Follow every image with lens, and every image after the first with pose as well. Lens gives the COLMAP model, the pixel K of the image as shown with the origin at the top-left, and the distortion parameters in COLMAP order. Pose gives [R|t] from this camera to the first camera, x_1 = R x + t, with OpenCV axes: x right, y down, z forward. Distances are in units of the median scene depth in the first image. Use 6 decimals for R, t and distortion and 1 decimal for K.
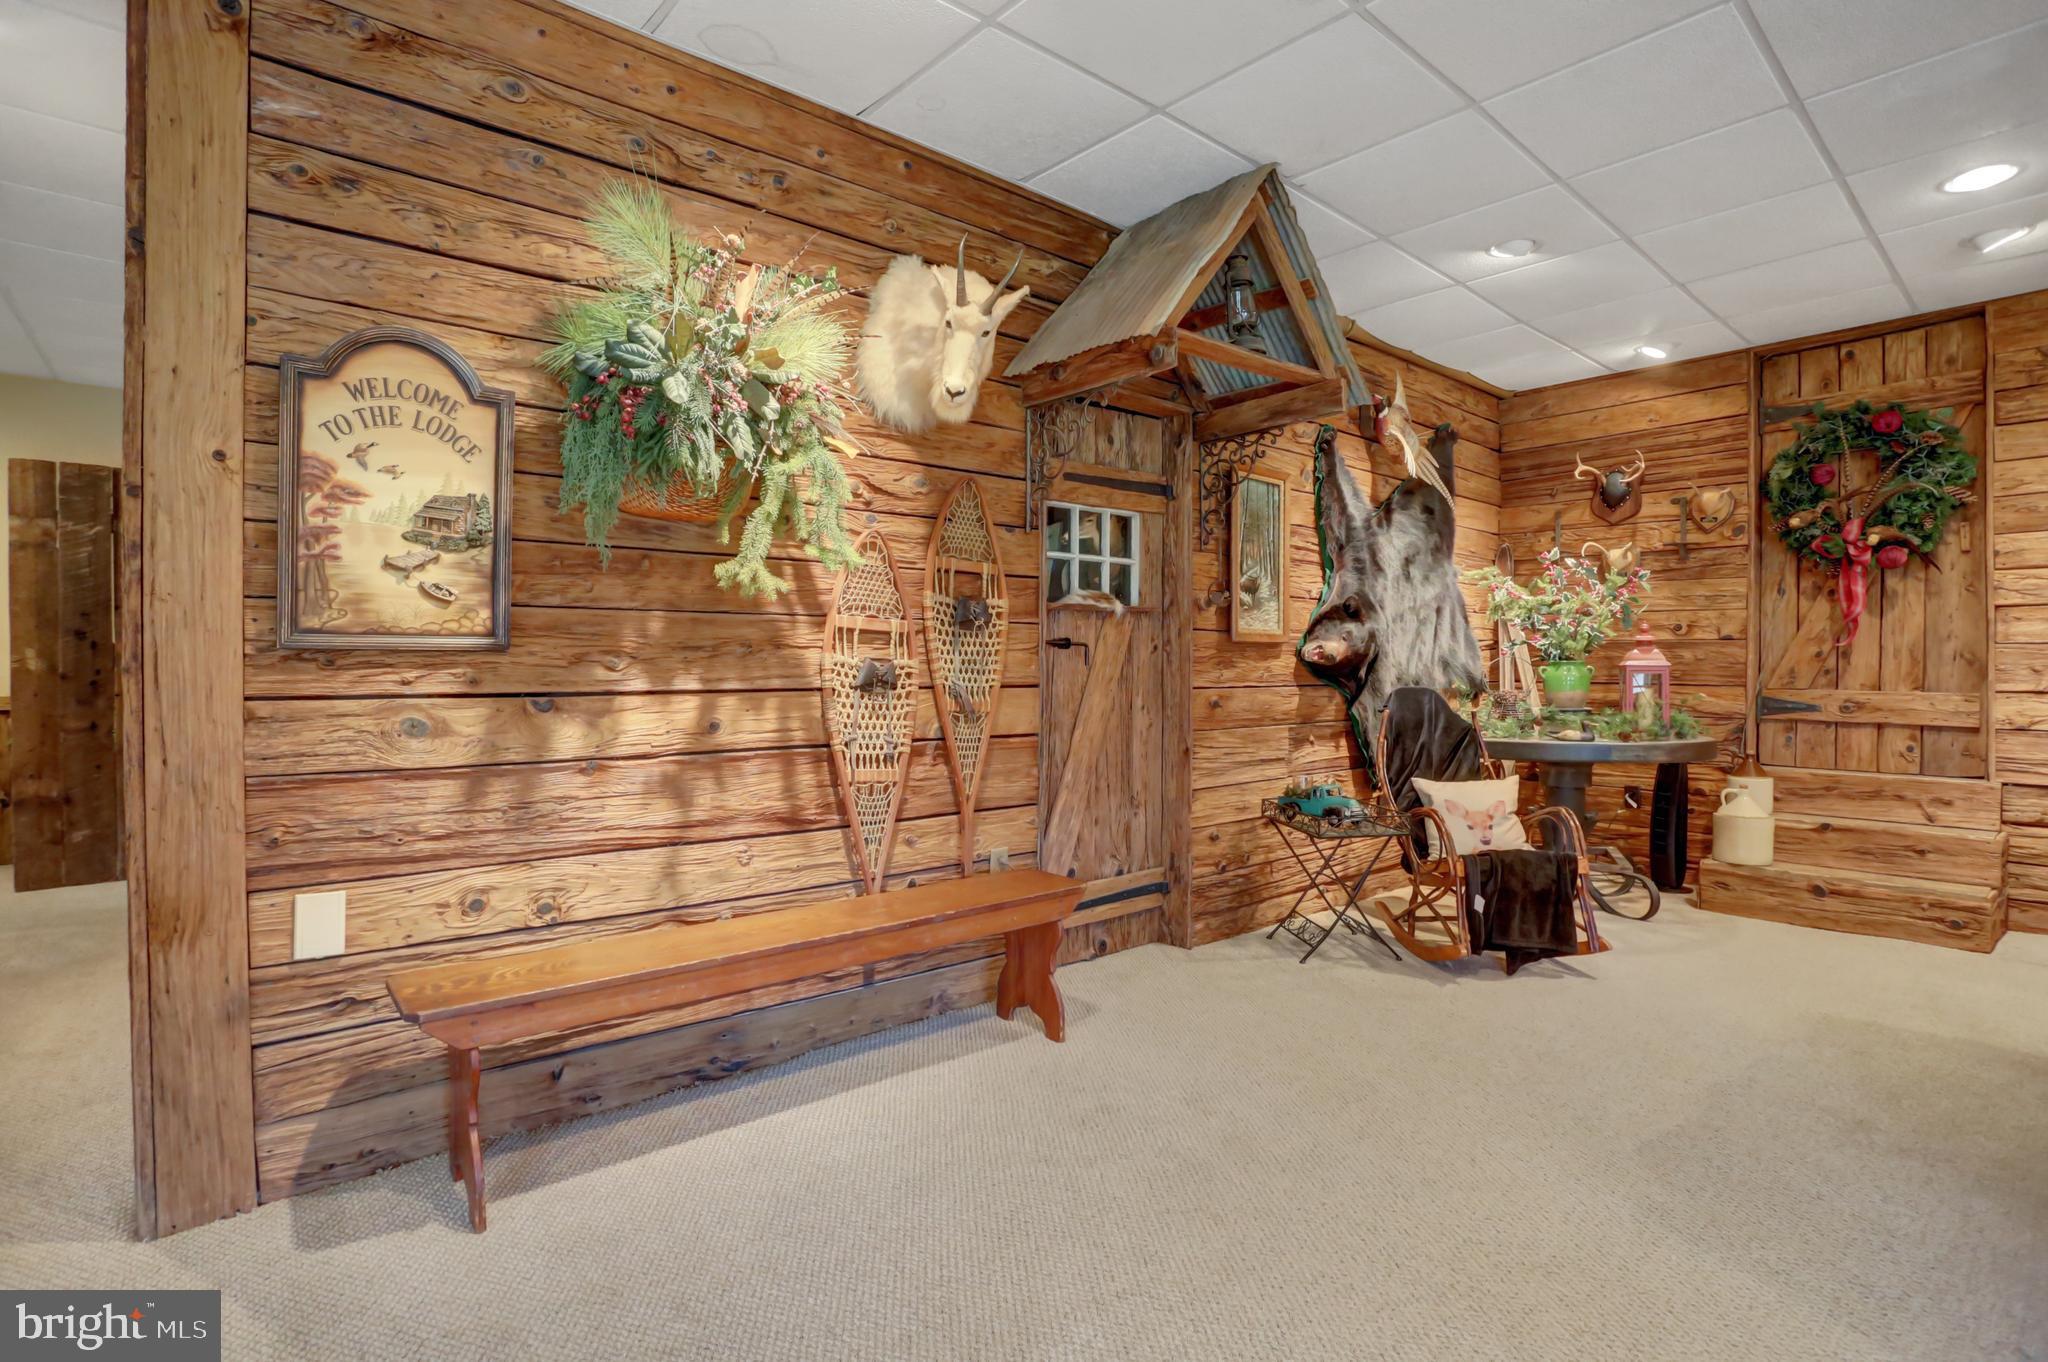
lens RADIAL K [[980.6, 0, 1023.7], [0, 980.6, 670.3], [0, 0, 1]] dist [-0.044725, 0.008744]
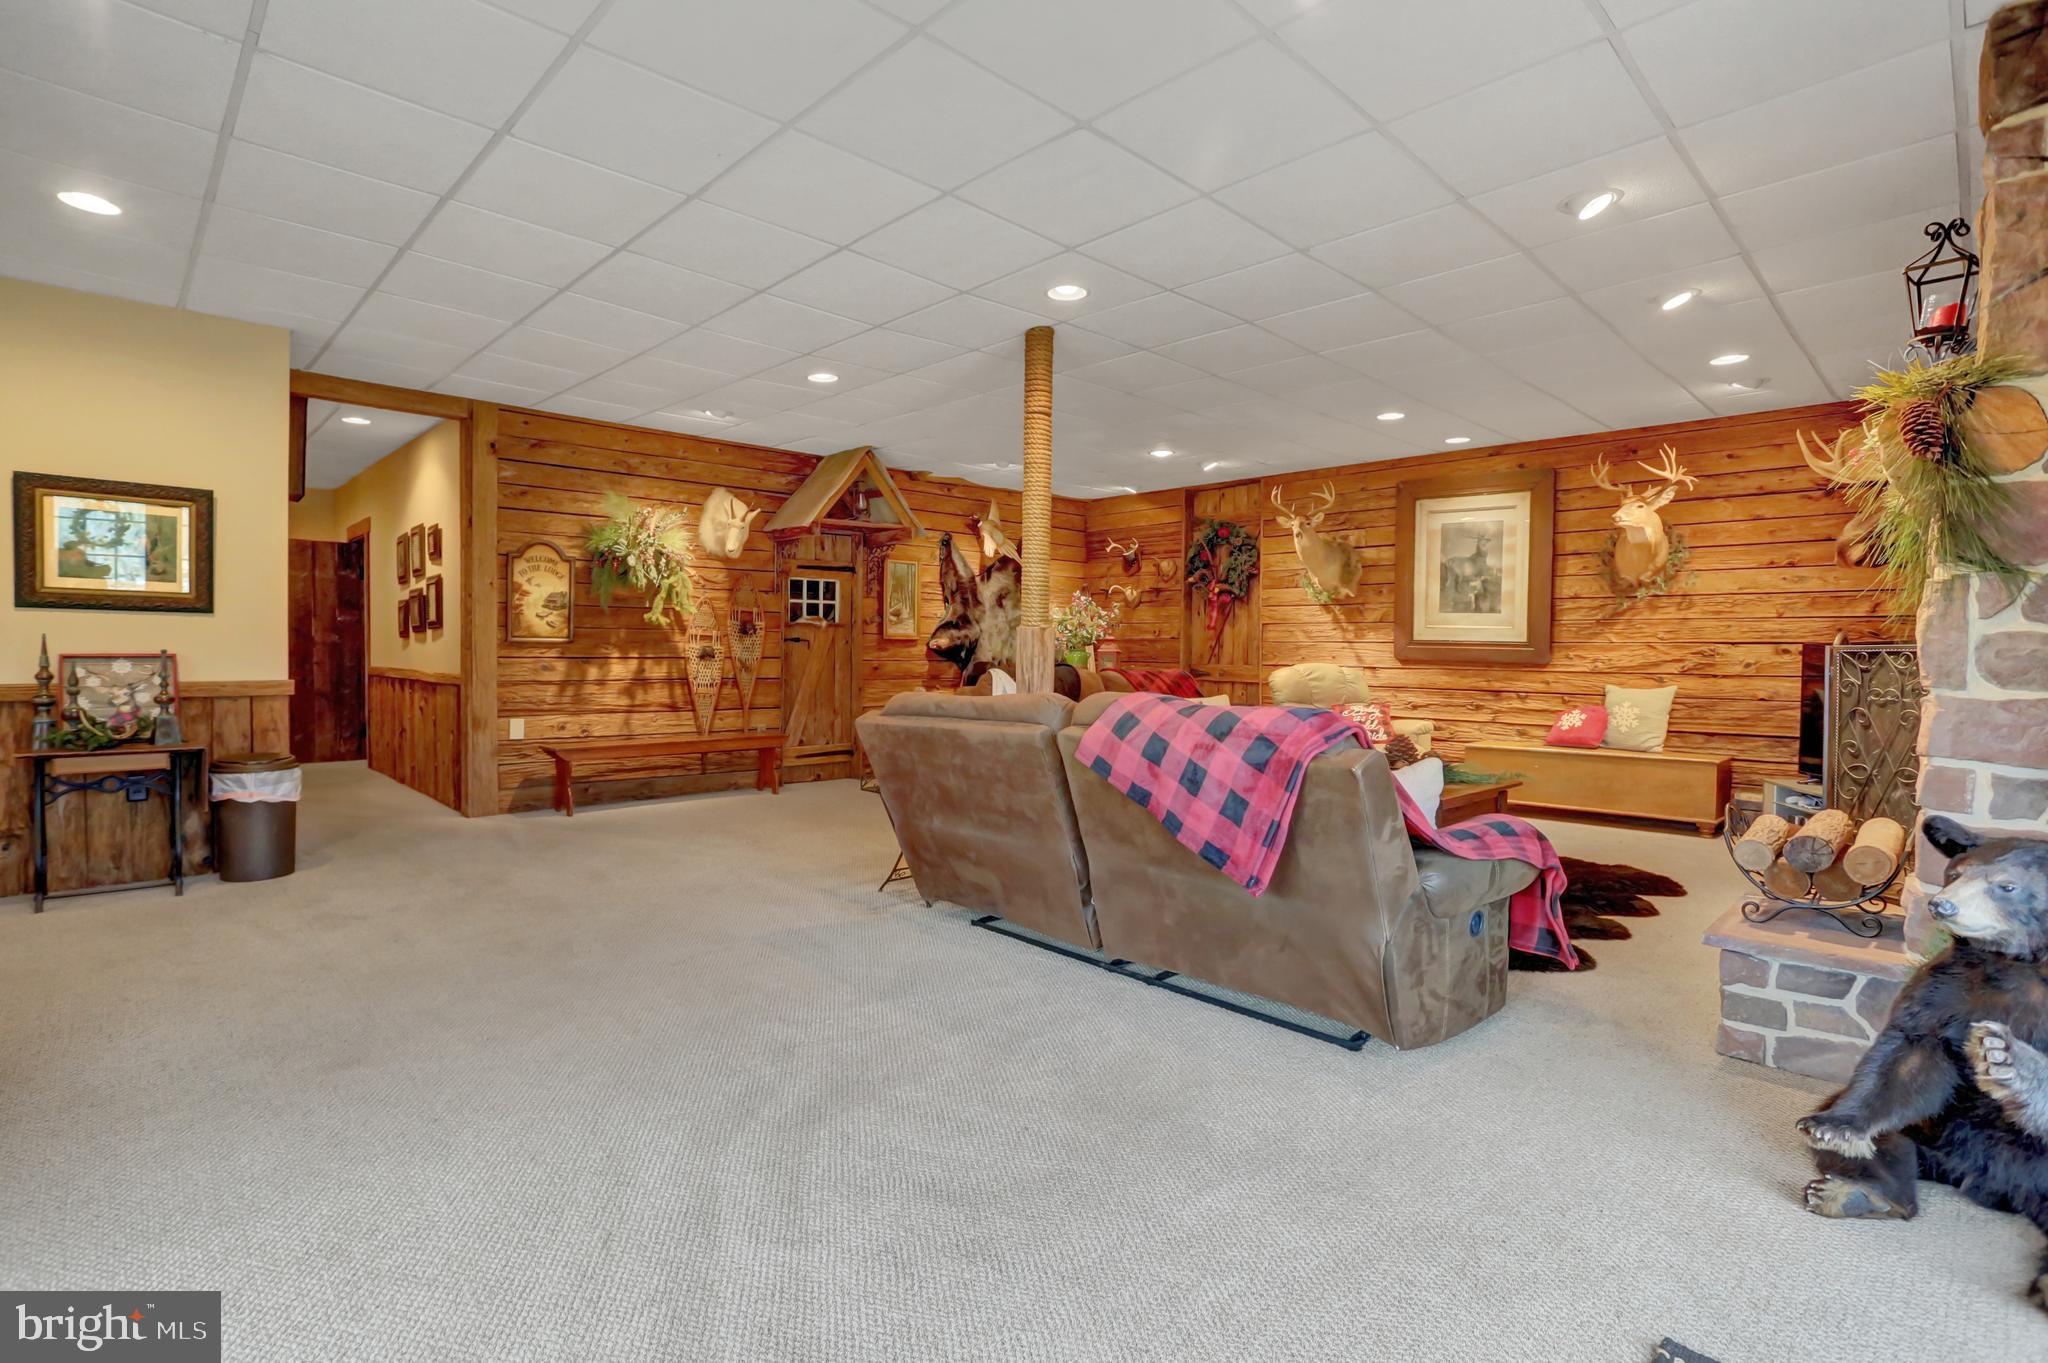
lens RADIAL K [[980.6, 0, 997.7], [0, 980.6, 669.1], [0, 0, 1]] dist [-0.044725, 0.008744]
pose [[0.998887, 0.004855, 0.046911, 0.377081], [-0.005386, 0.999923, 0.011203, 0.011690], [-0.046853, -0.011443, 0.998836, -1.222902]]
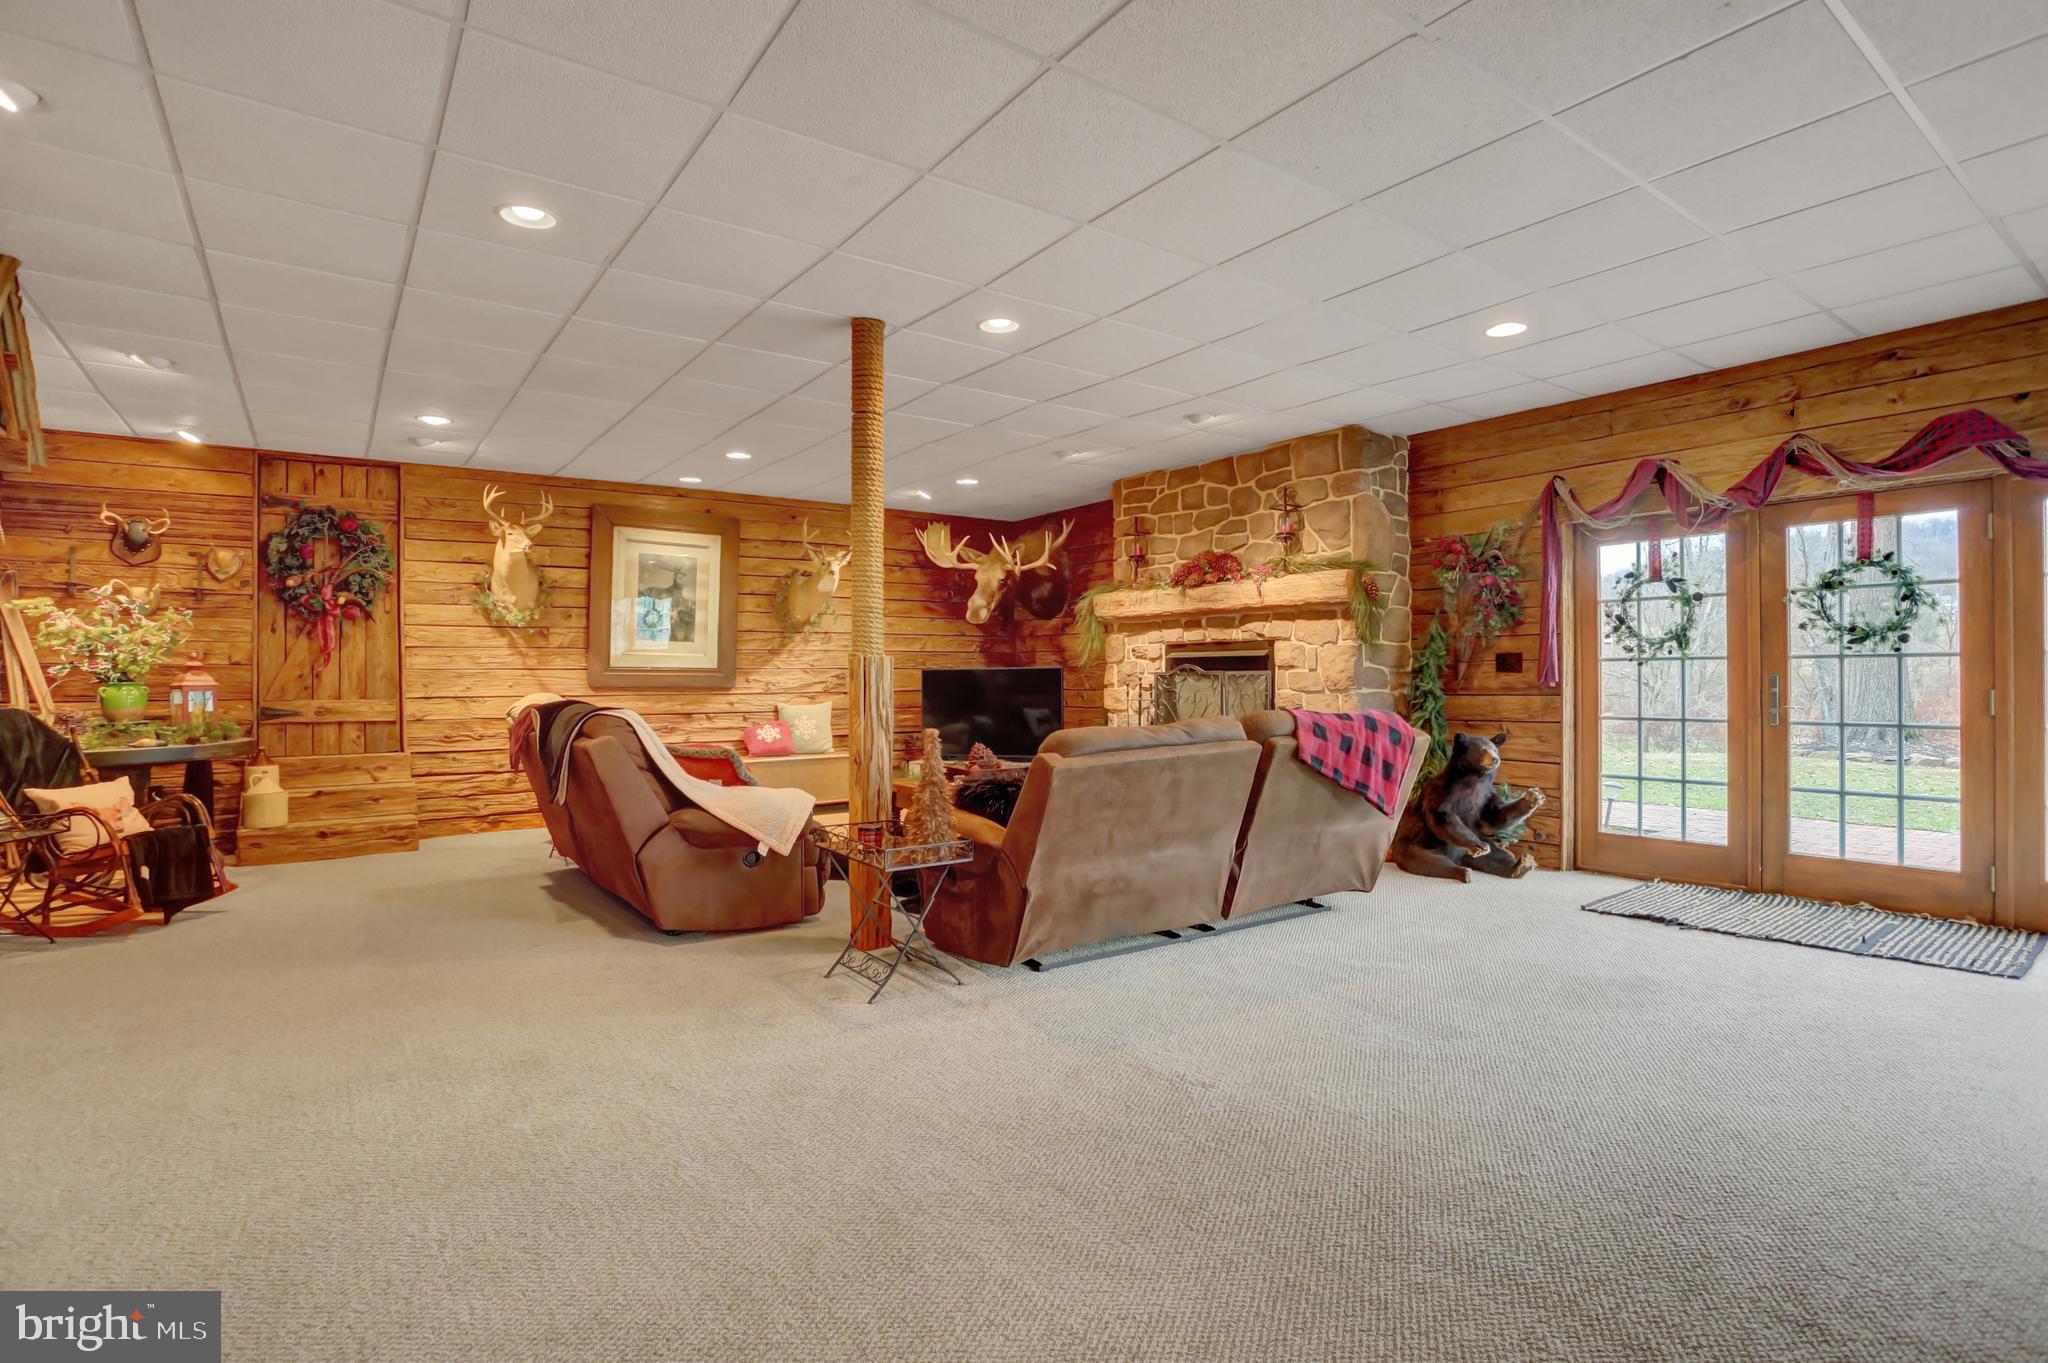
lens RADIAL K [[1005.8, 0, 985.5], [0, 1005.8, 679.5], [0, 0, 1]] dist [-0.040726, 0.004226]
pose [[0.125794, -0.007073, 0.992031, -0.620917], [0.016469, 0.999852, 0.005040, -0.002273], [-0.991920, 0.015704, 0.125892, -0.248374]]
